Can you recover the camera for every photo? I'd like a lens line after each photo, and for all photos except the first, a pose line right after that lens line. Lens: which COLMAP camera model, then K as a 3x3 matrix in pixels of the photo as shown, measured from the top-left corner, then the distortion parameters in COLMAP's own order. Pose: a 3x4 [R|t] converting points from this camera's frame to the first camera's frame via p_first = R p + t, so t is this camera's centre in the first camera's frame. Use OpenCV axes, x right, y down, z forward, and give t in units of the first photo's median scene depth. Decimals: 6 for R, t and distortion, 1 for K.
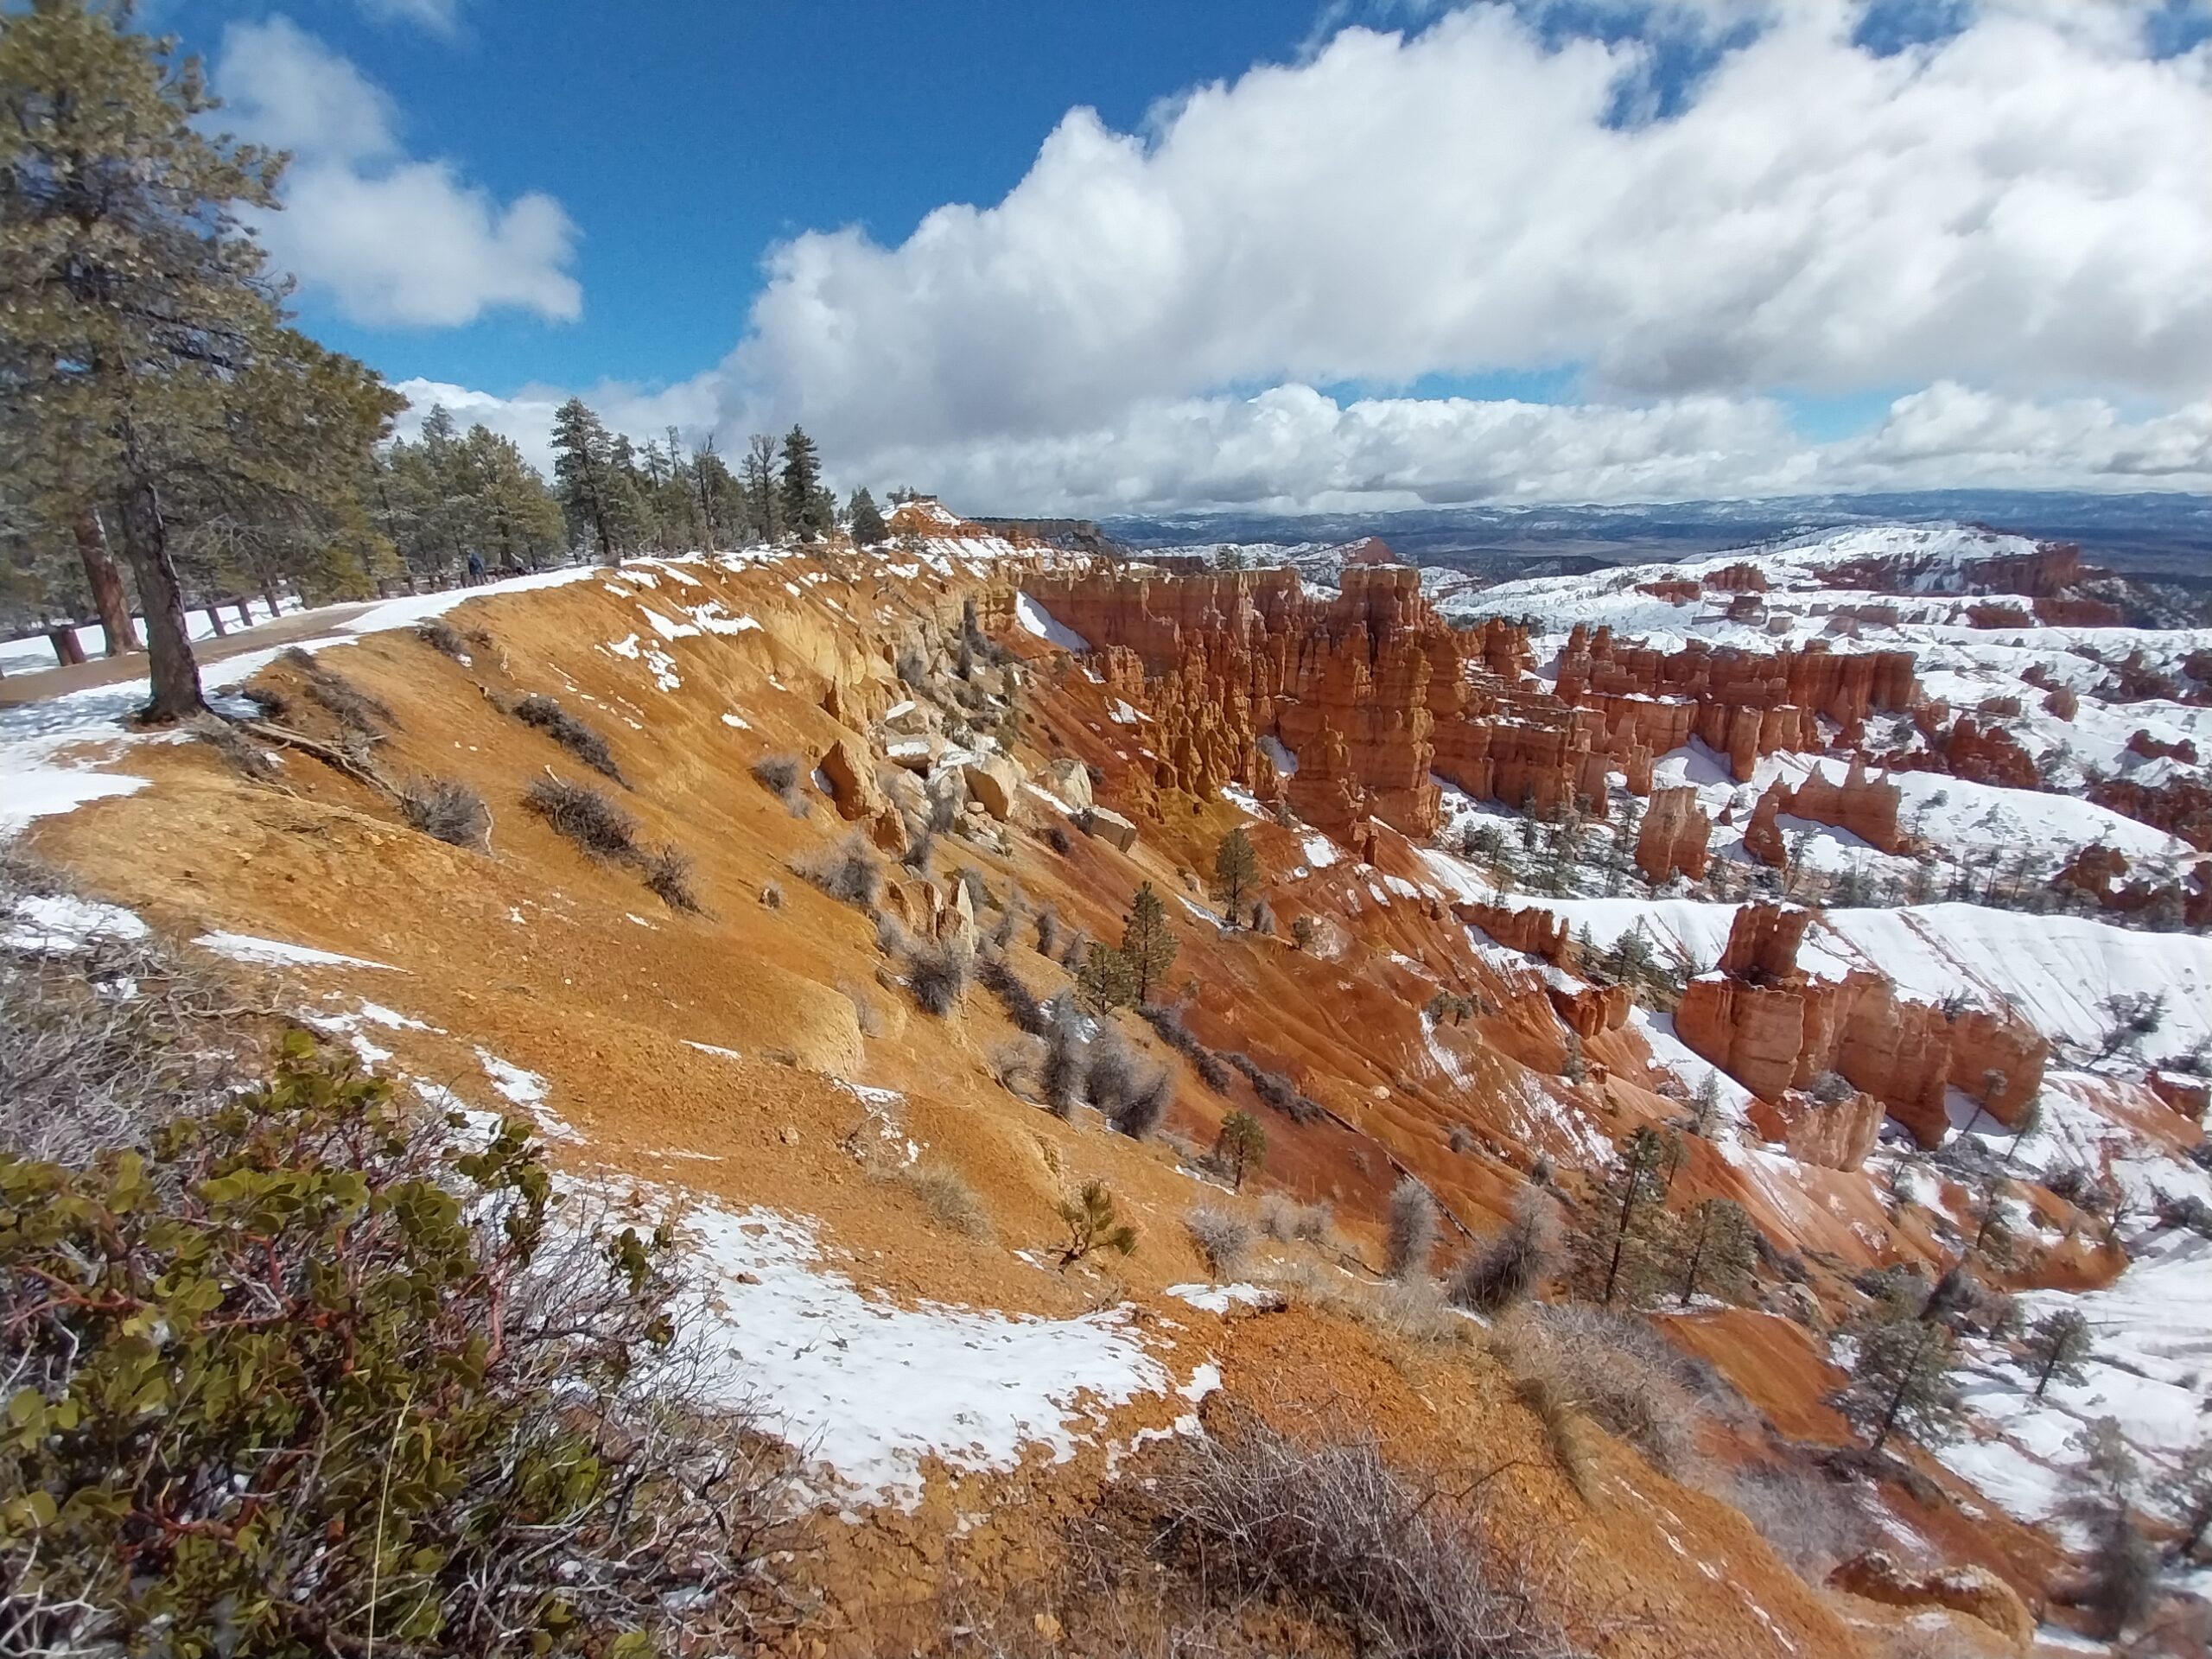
lens RADIAL K [[852.0, 0, 1080.4], [0, 852.0, 839.6], [0, 0, 1]] dist [0.038937, -0.020725]
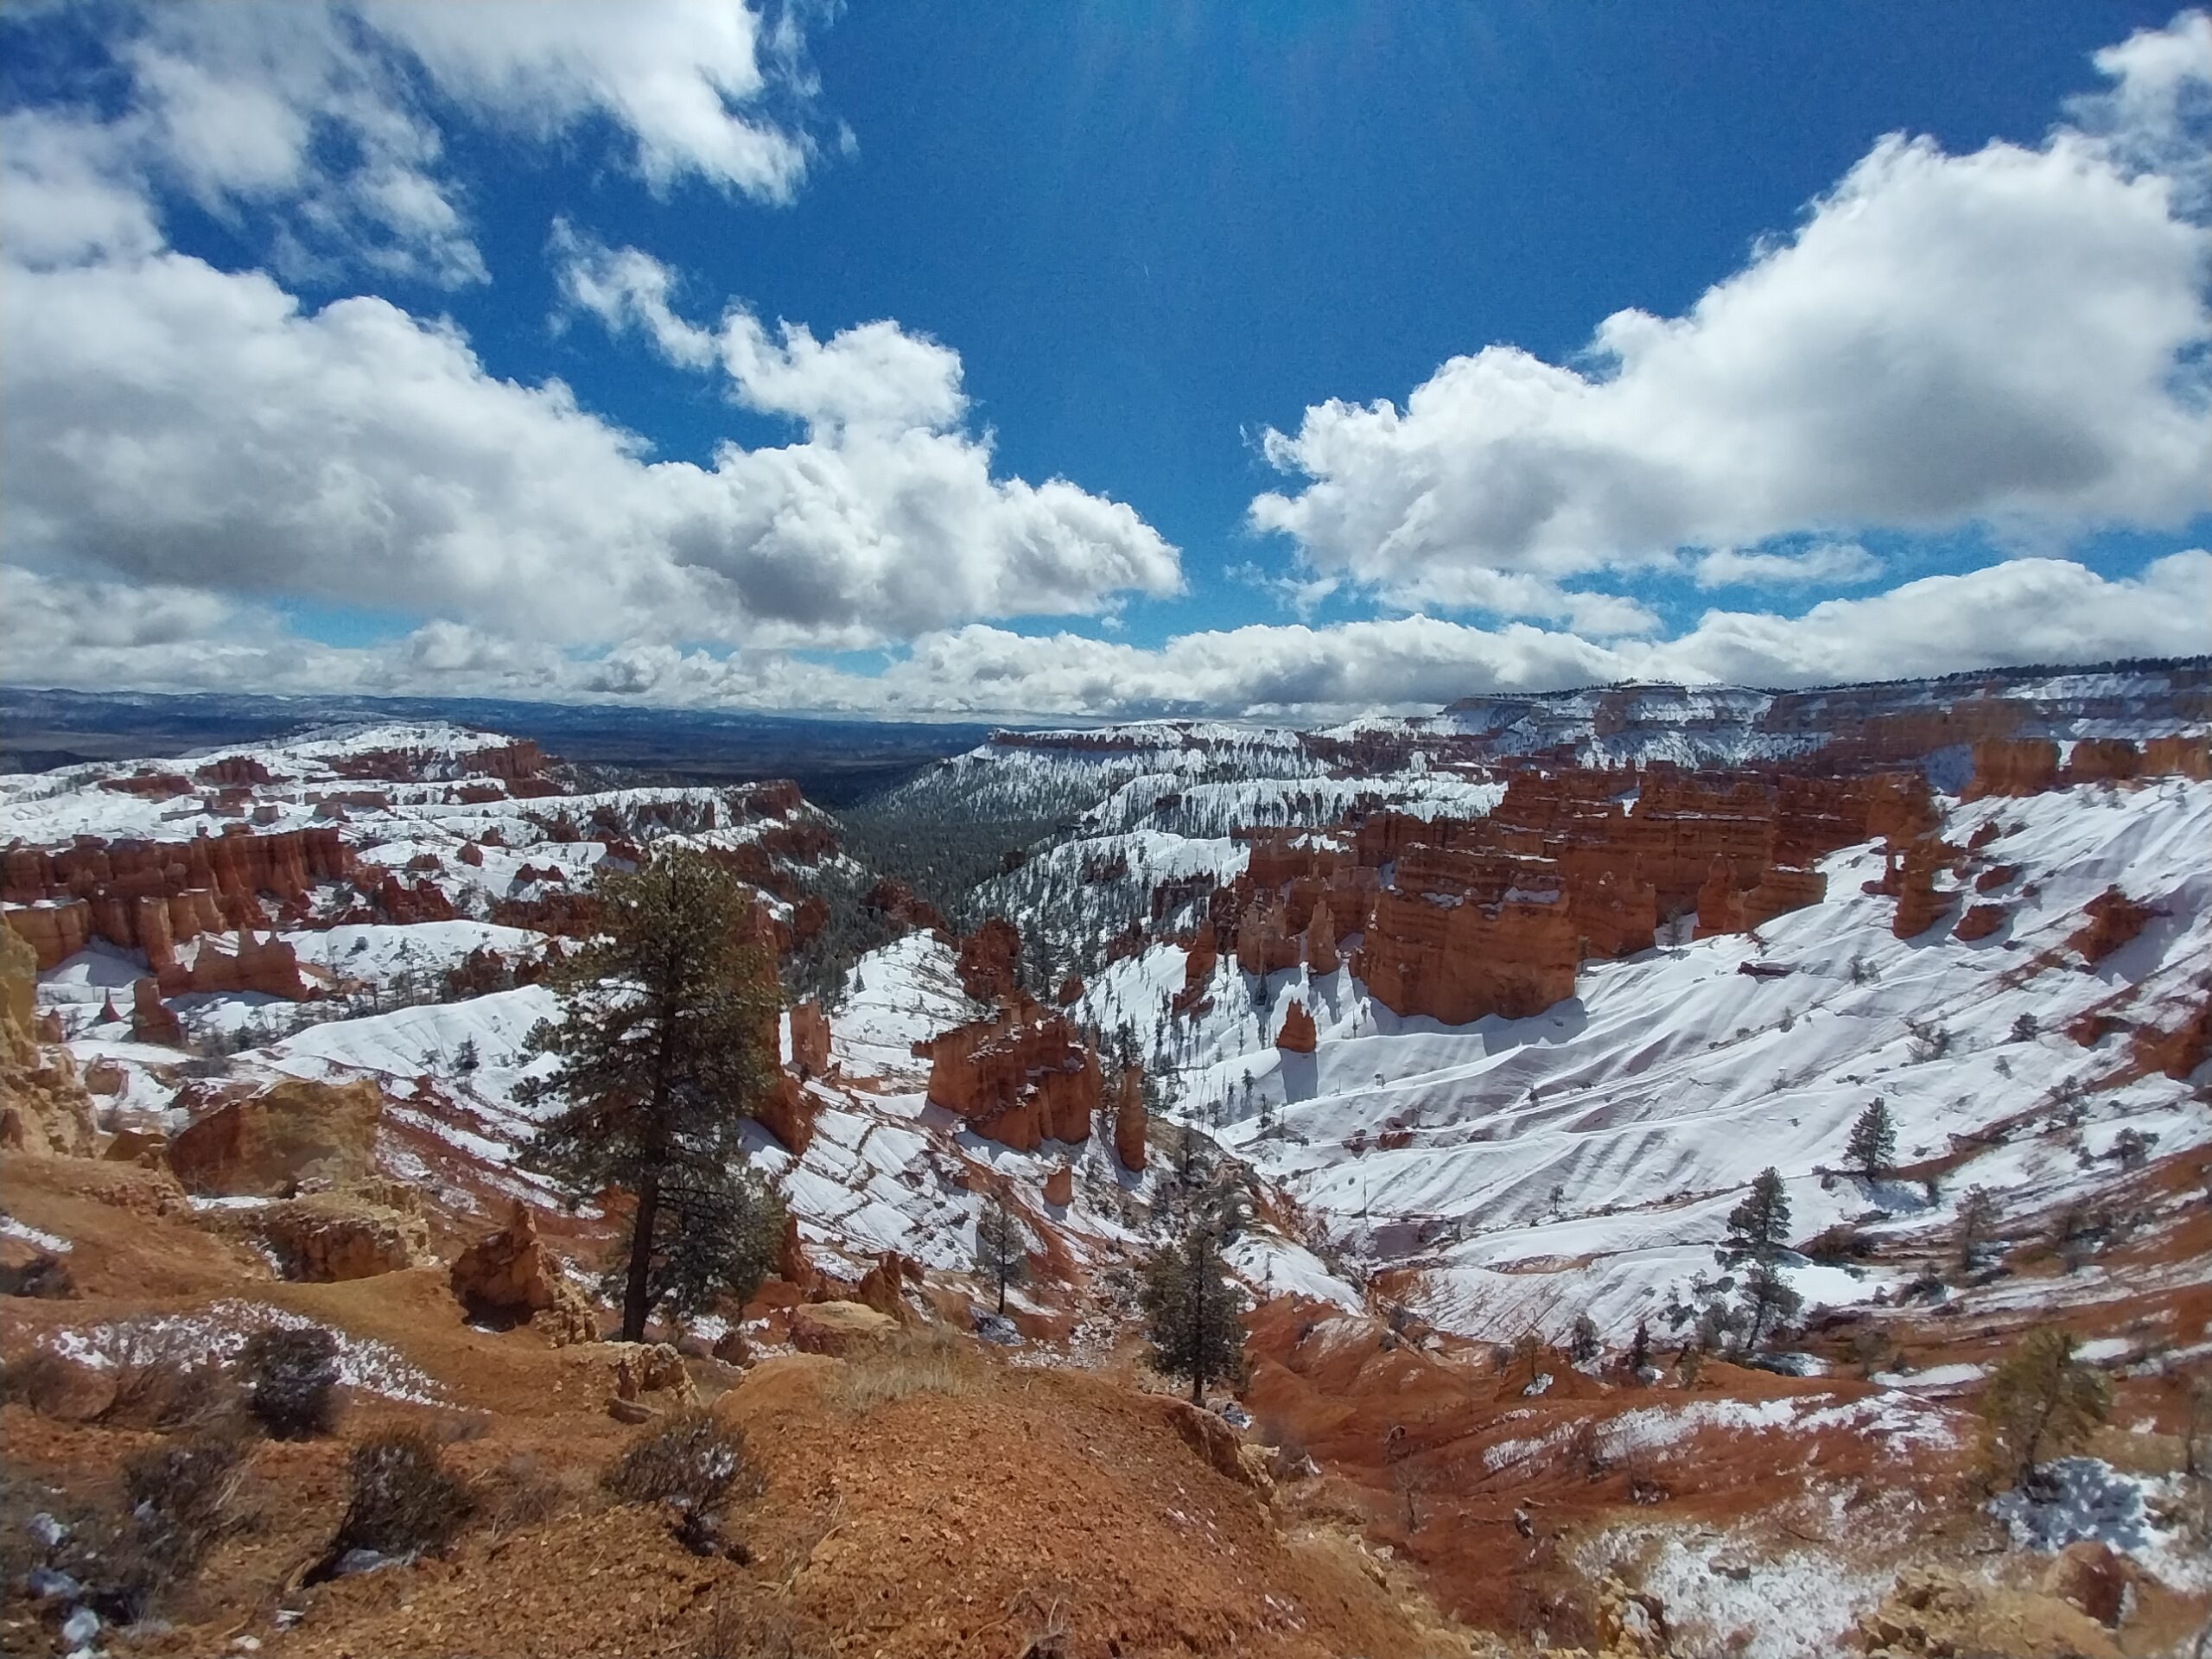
lens RADIAL K [[852.0, 0, 1080.4], [0, 852.0, 839.6], [0, 0, 1]] dist [0.038937, -0.020725]
pose [[0.220811, -0.102995, 0.969863, 0.067387], [0.306313, 0.951416, 0.031297, 0.065718], [-0.925967, 0.290171, 0.241632, -0.187785]]
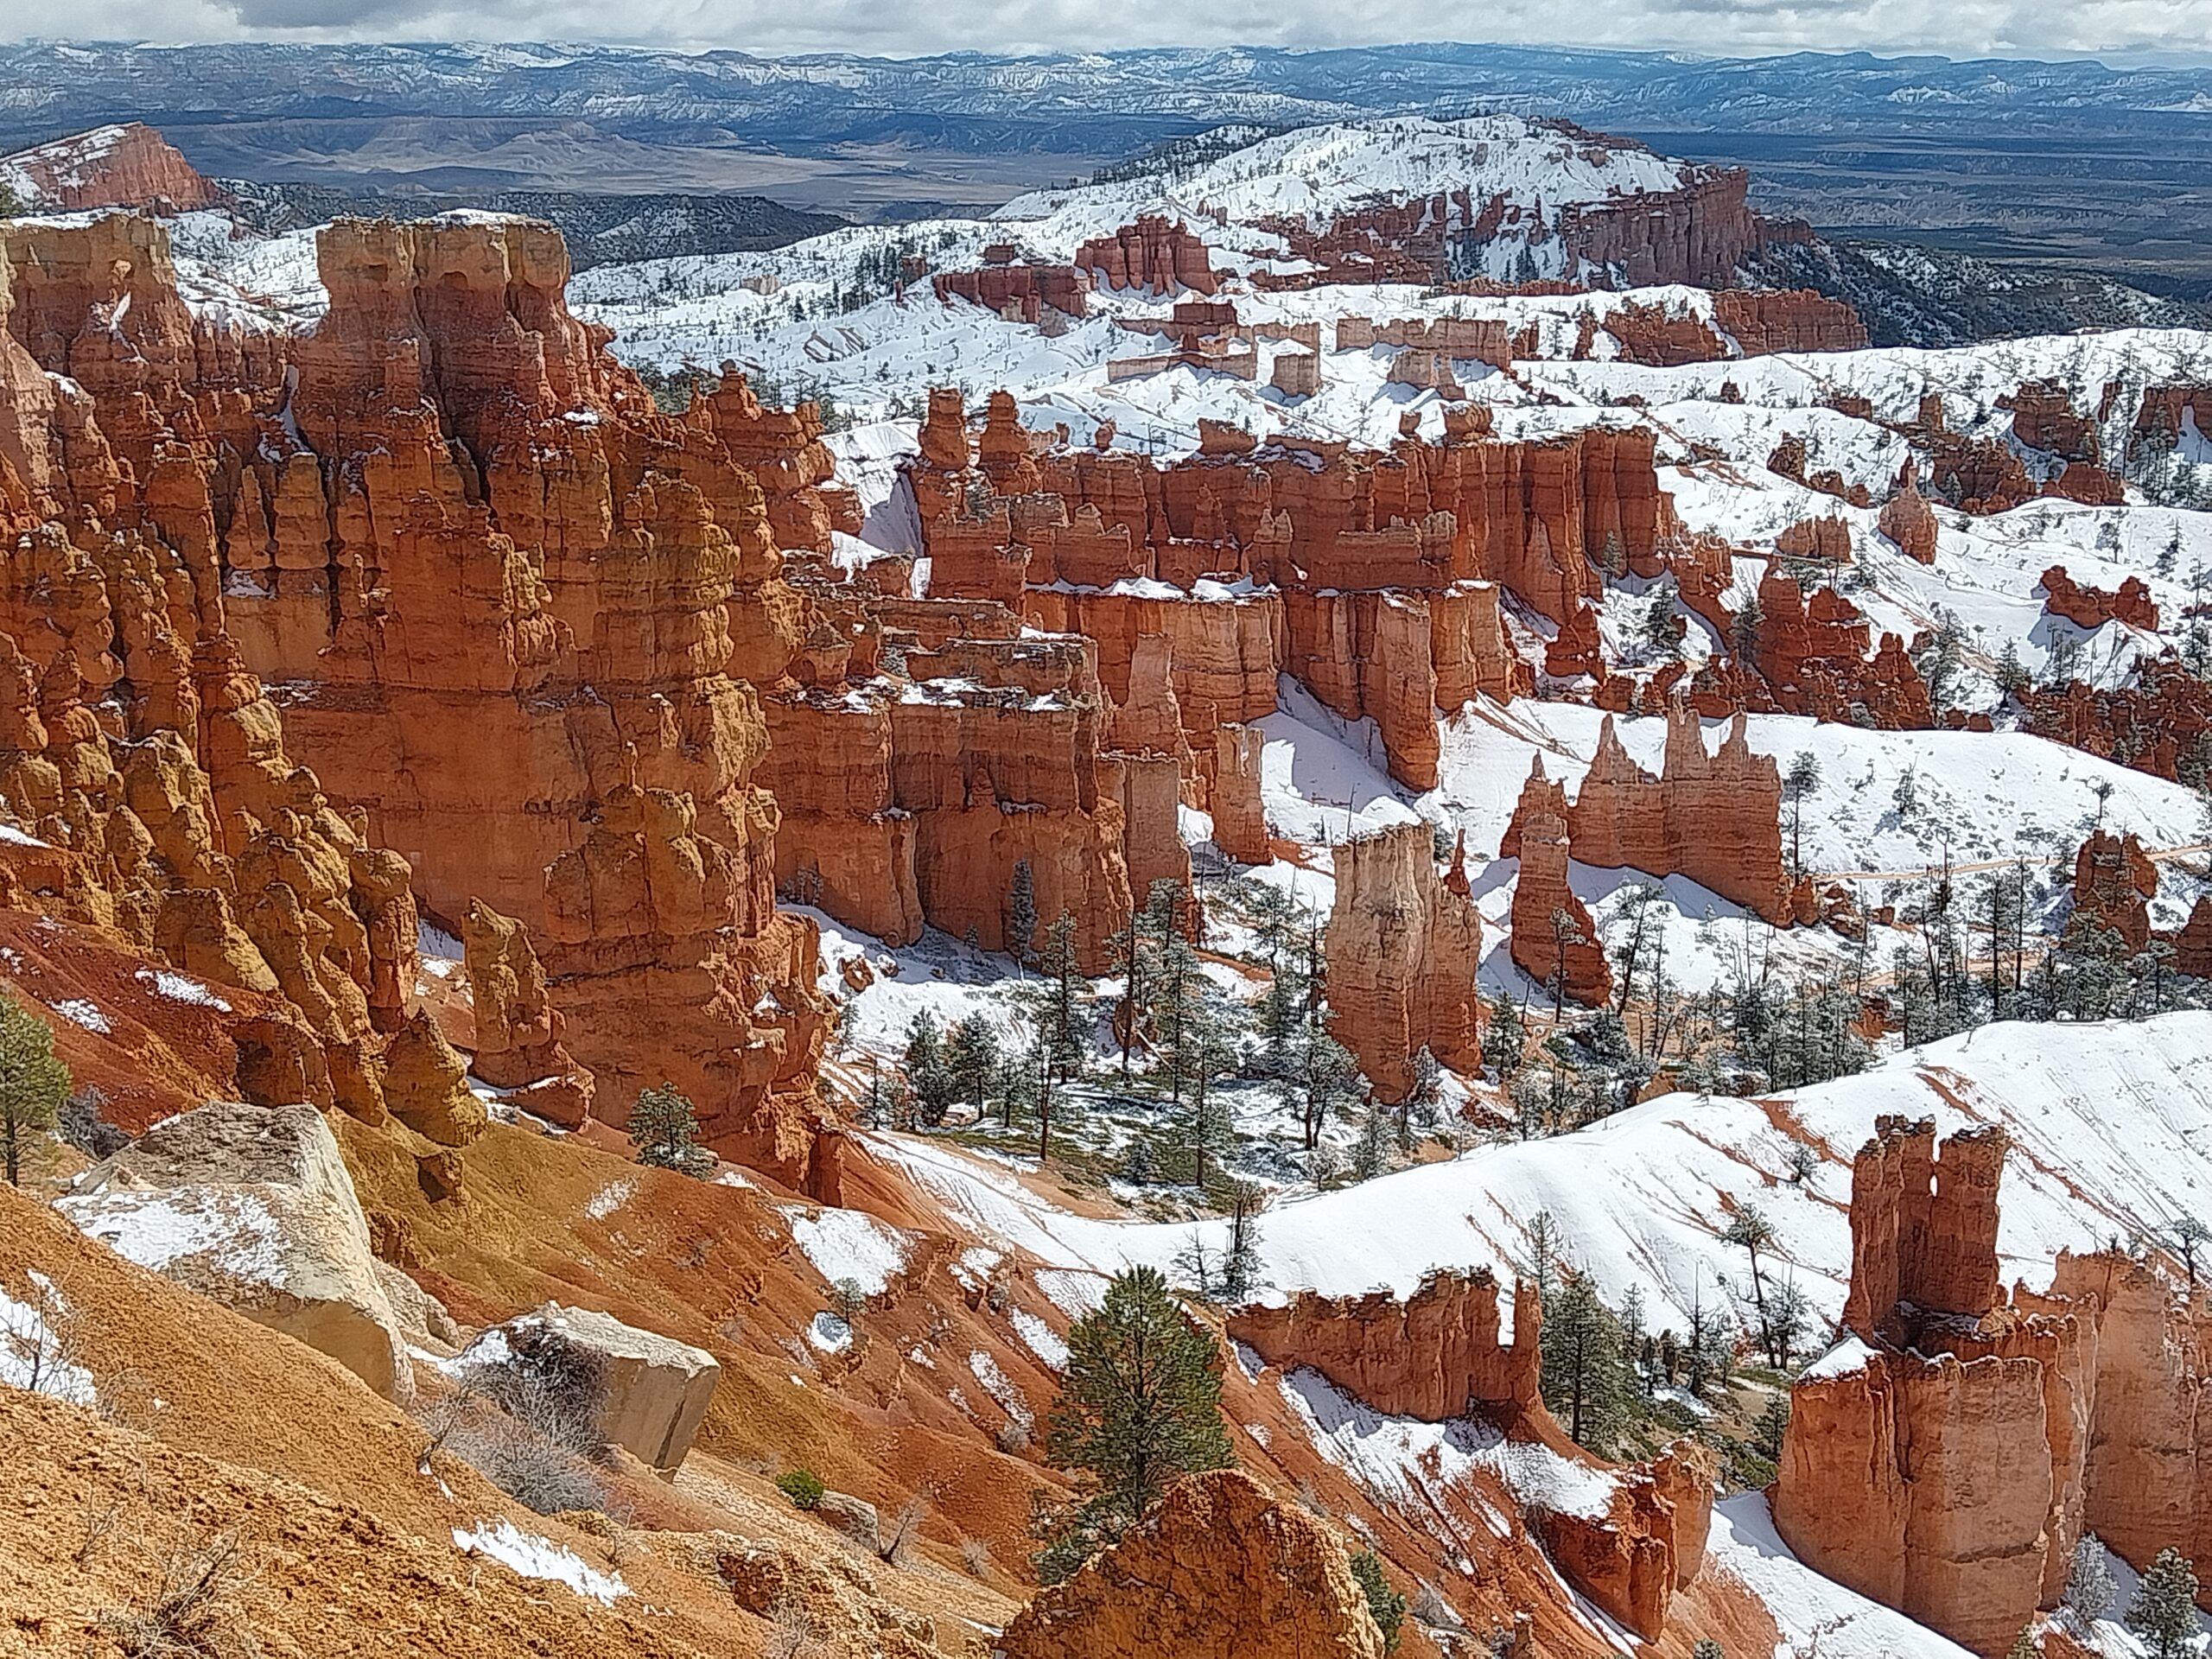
lens RADIAL K [[2840.8, 0, 1112.5], [0, 2840.8, 862.7], [0, 0, 1]] dist [0.301153, -1.250627]
pose [[0.799680, -0.134222, 0.585232, -0.061246], [0.186166, 0.982086, -0.029143, -0.022344], [-0.570837, 0.132255, 0.810342, 0.073387]]
